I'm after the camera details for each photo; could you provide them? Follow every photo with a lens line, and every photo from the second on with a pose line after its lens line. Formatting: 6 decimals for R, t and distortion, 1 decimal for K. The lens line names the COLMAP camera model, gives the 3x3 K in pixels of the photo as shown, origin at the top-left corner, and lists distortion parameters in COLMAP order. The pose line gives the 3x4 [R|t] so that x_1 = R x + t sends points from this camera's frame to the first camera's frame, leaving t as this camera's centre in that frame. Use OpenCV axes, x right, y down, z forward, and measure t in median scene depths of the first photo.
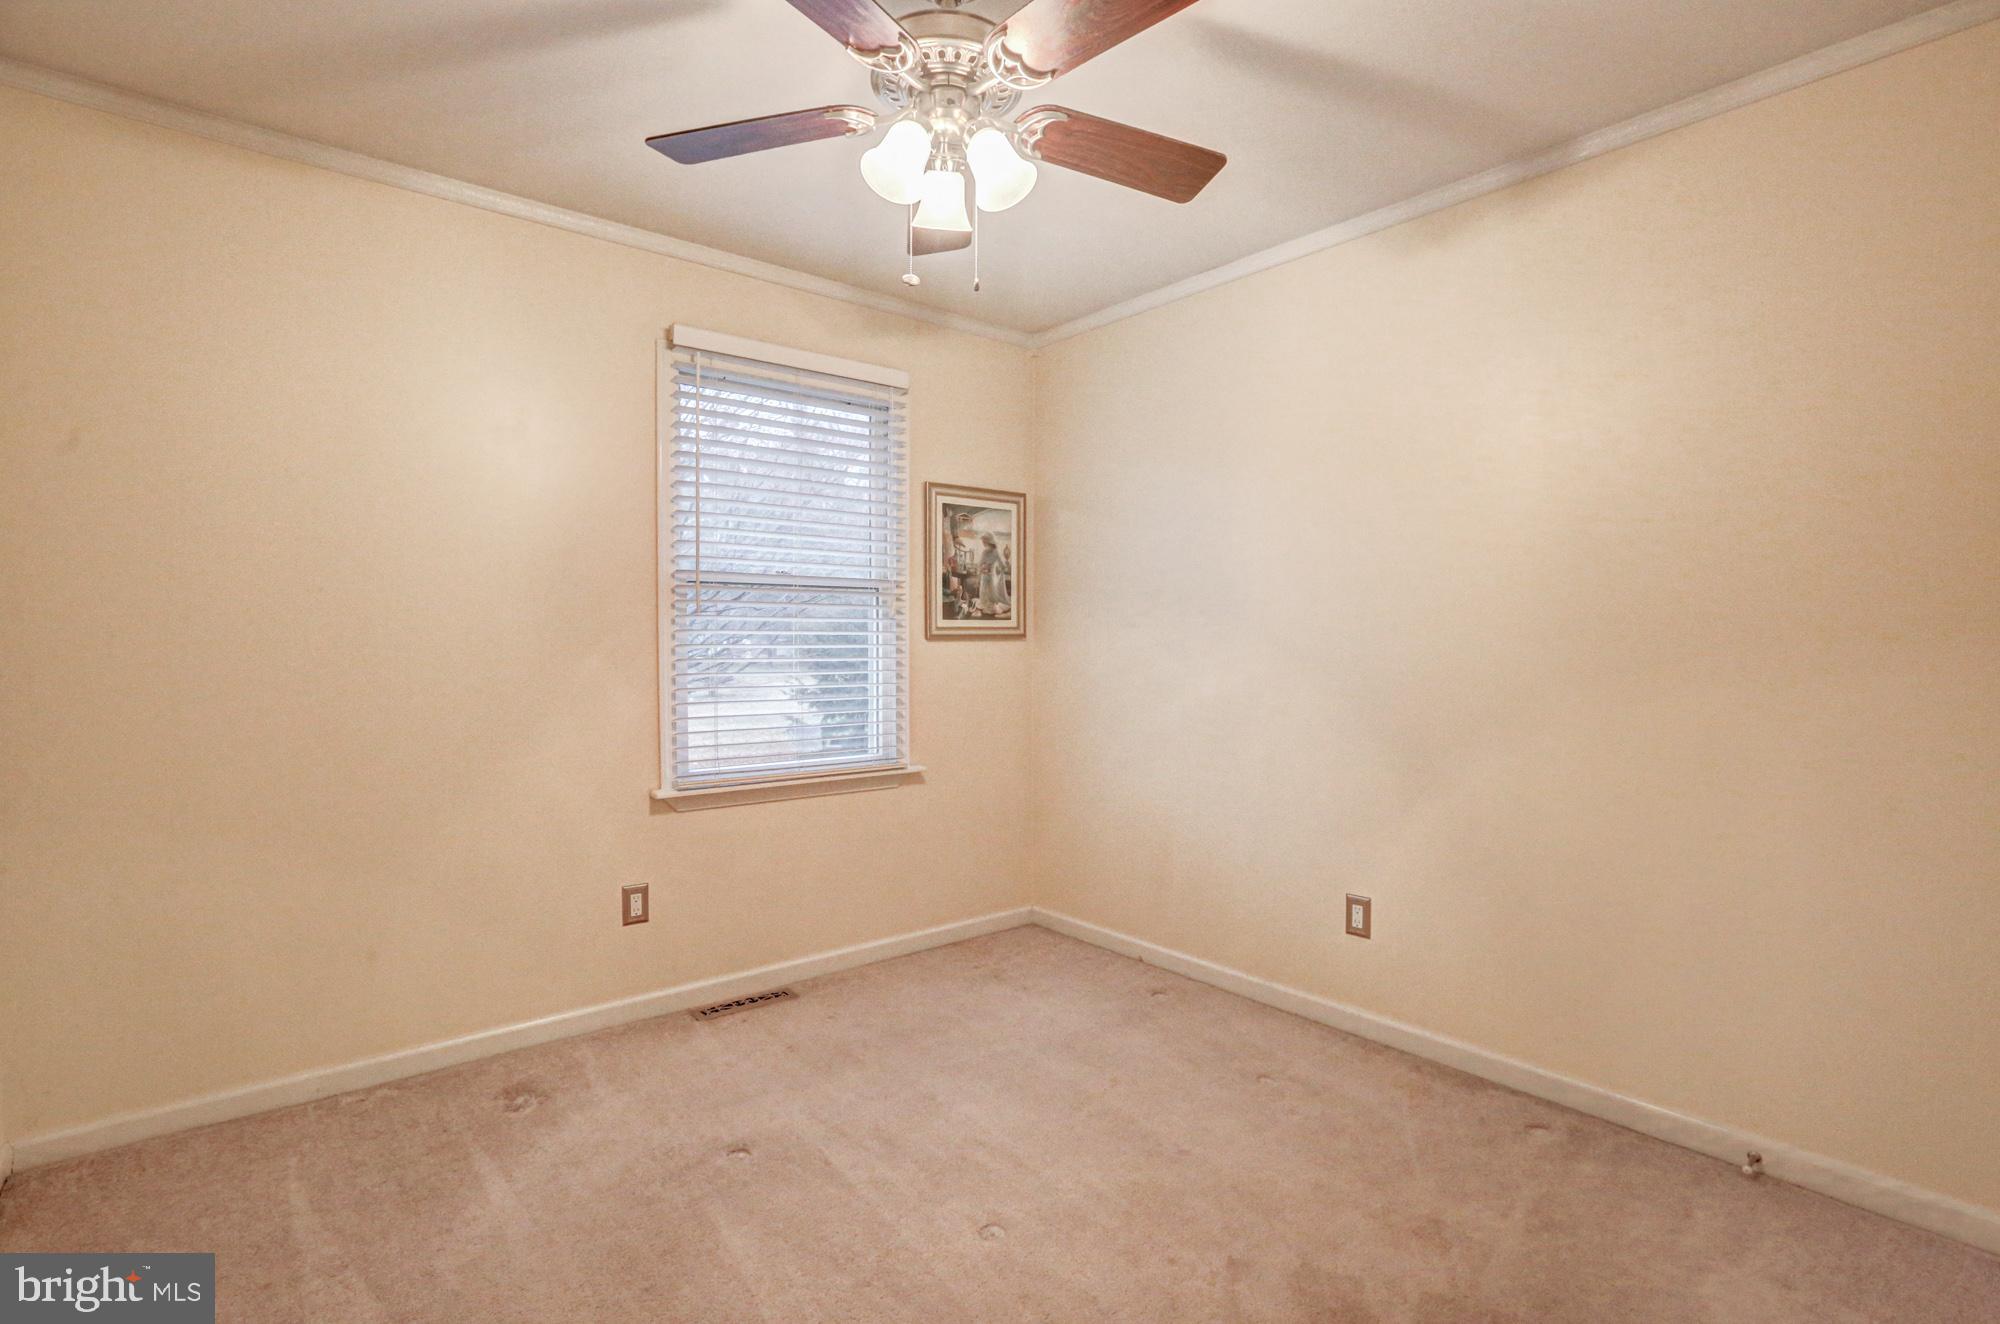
lens RADIAL K [[974.2, 0, 1000.0], [0, 974.2, 662.0], [0, 0, 1]] dist [0.000603, -0.000351]
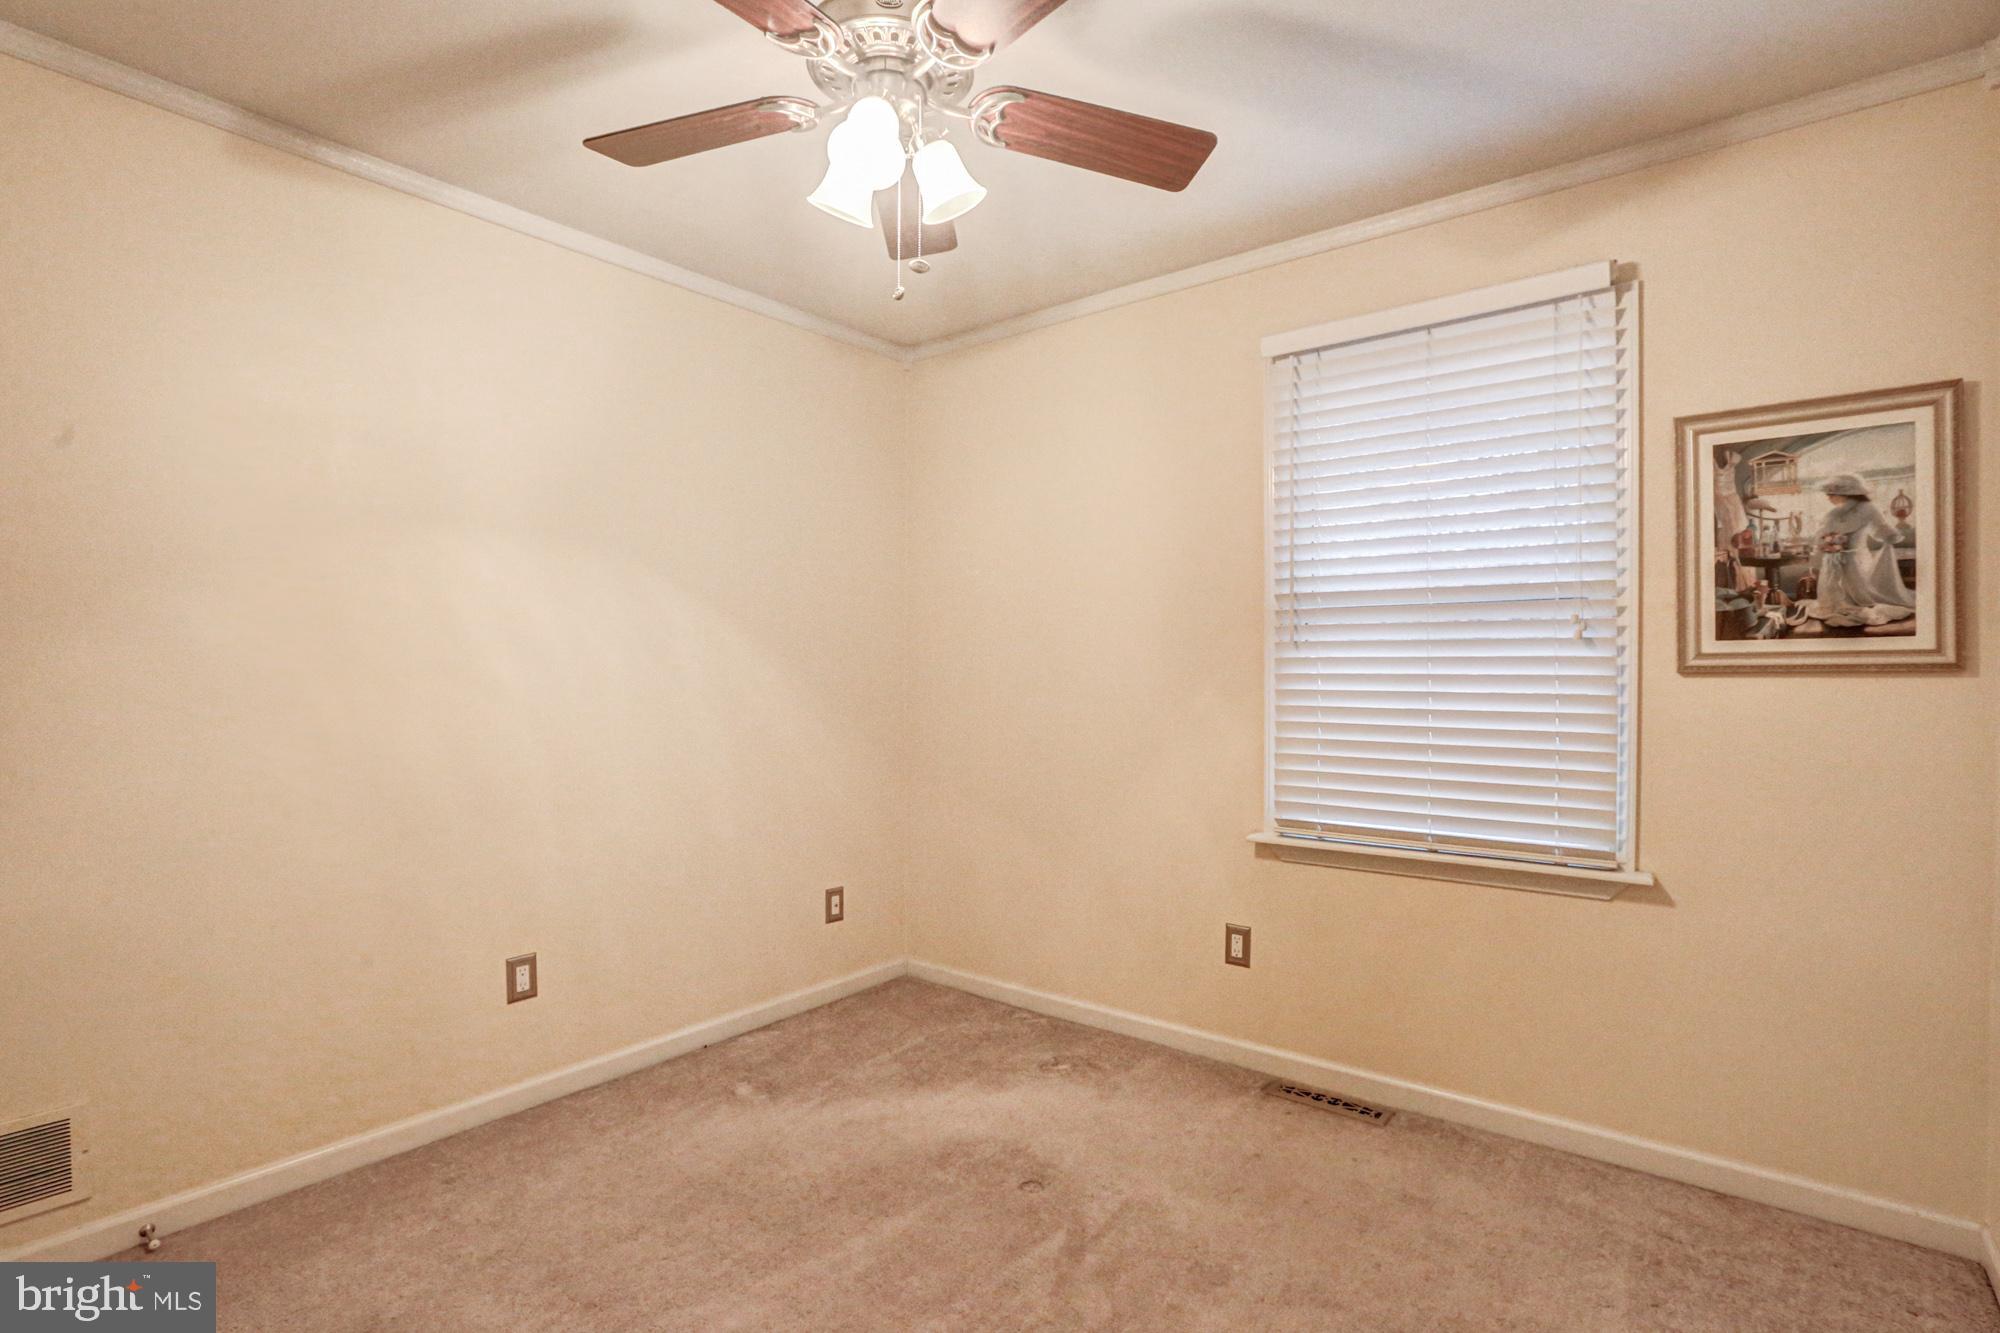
lens RADIAL K [[981.6, 0, 988.1], [0, 981.6, 664.2], [0, 0, 1]] dist [-0.016373, 0.019957]
pose [[0.212174, -0.003454, -0.977226, 0.426102], [-0.016142, 0.999845, -0.007039, -0.017497], [0.977099, 0.017268, 0.212086, 0.433046]]
